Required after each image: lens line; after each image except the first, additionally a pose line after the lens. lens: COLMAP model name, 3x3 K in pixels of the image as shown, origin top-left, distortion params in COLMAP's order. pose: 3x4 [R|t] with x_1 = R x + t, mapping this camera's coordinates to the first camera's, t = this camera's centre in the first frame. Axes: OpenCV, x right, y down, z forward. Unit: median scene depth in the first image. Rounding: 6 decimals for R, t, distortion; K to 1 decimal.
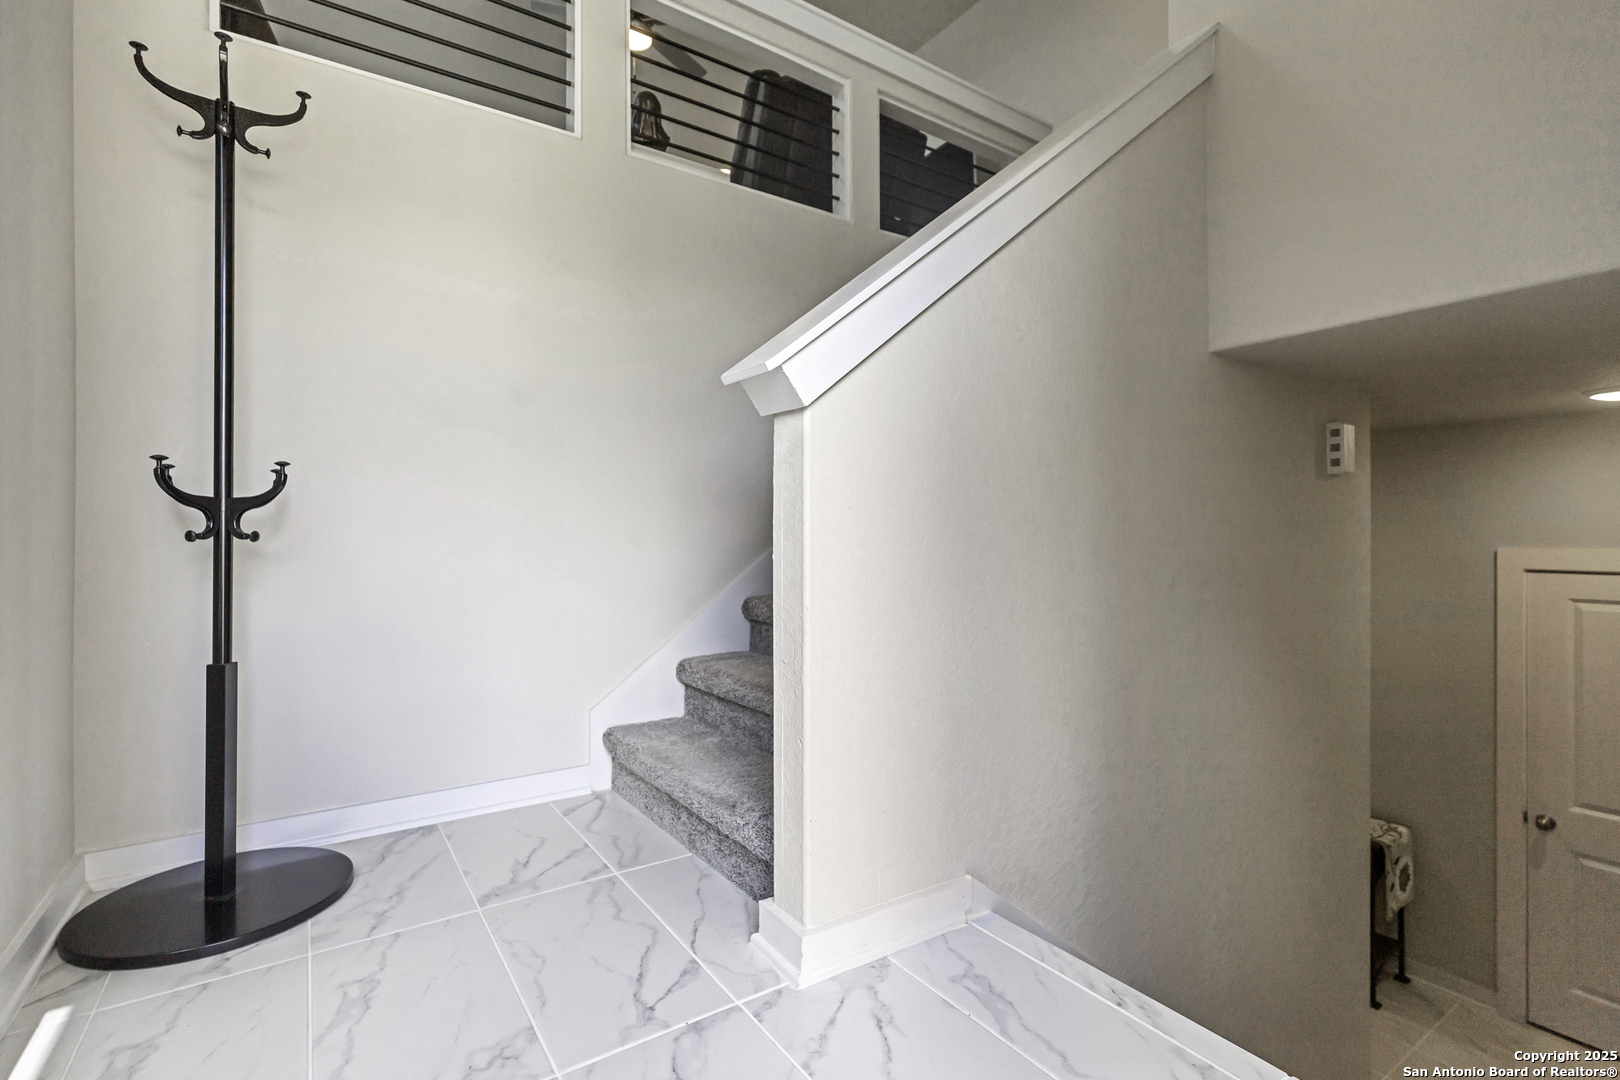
lens RADIAL K [[736.3, 0, 809.0], [0, 736.3, 538.8], [0, 0, 1]] dist [0.008598, -0.001293]
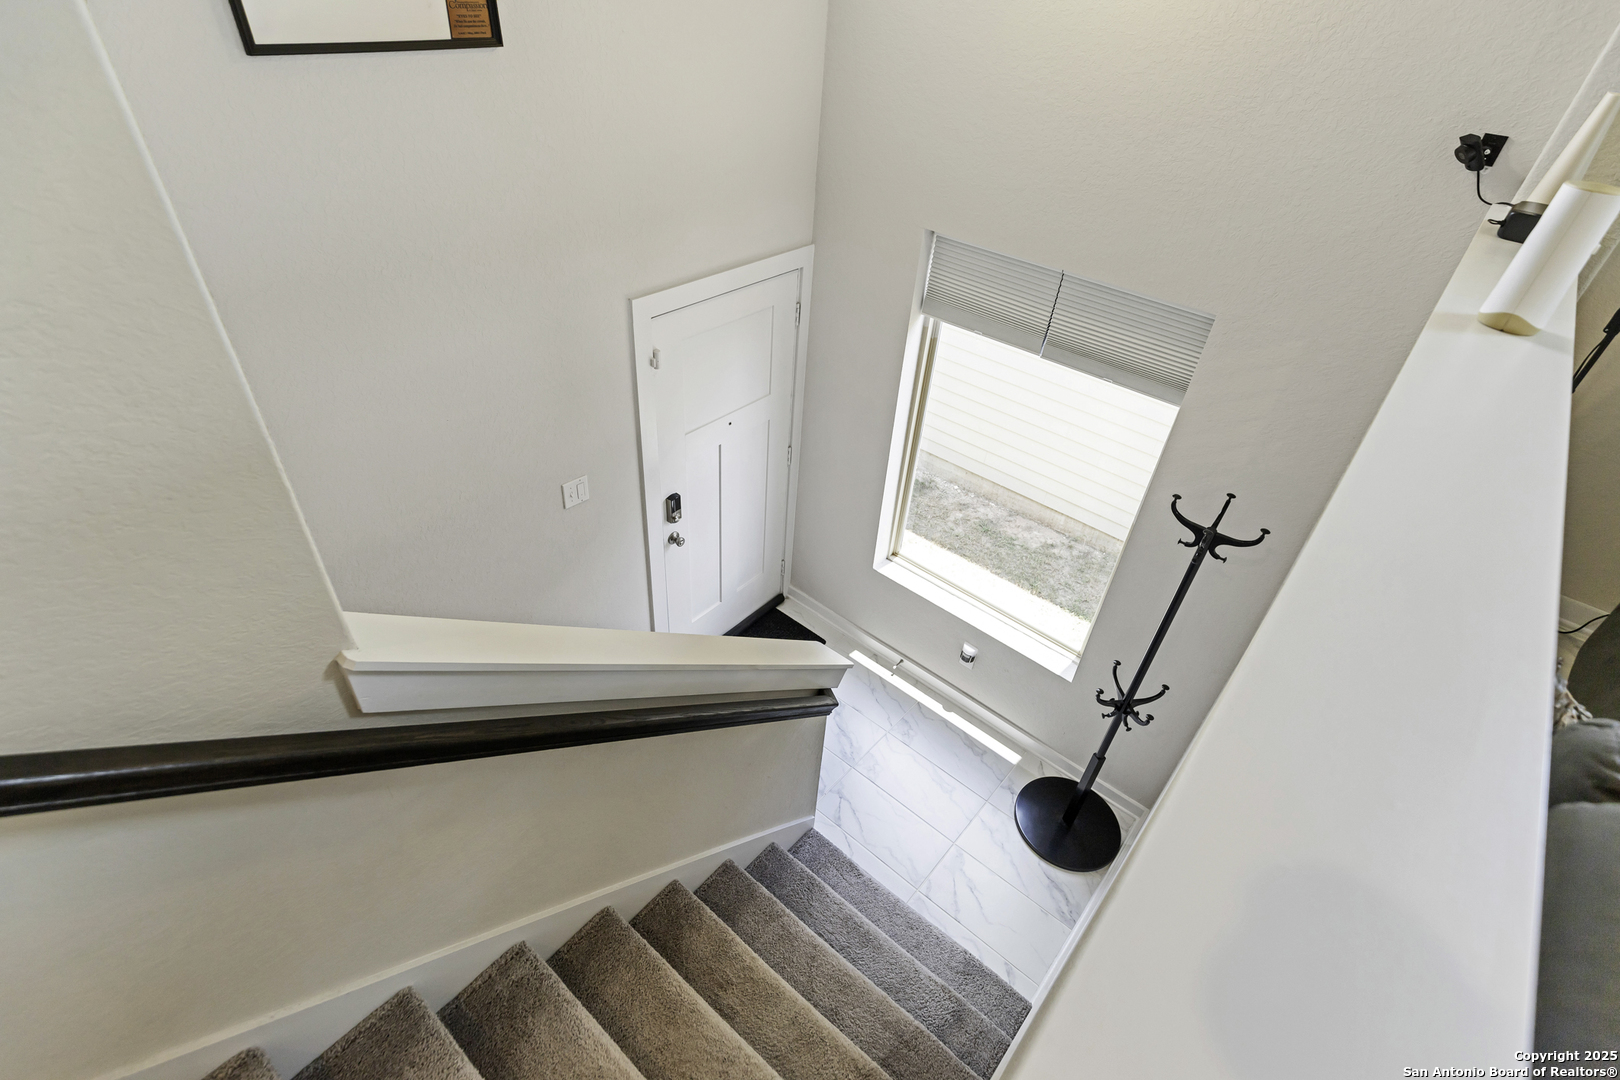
lens RADIAL K [[769.4, 0, 809.1], [0, 769.4, 539.3], [0, 0, 1]] dist [0.000022, -0.000035]
pose [[0.270642, 0.607329, -0.746930, 0.176513], [-0.063772, 0.785492, 0.615577, -1.481265], [0.960565, -0.118968, 0.251318, -0.189780]]
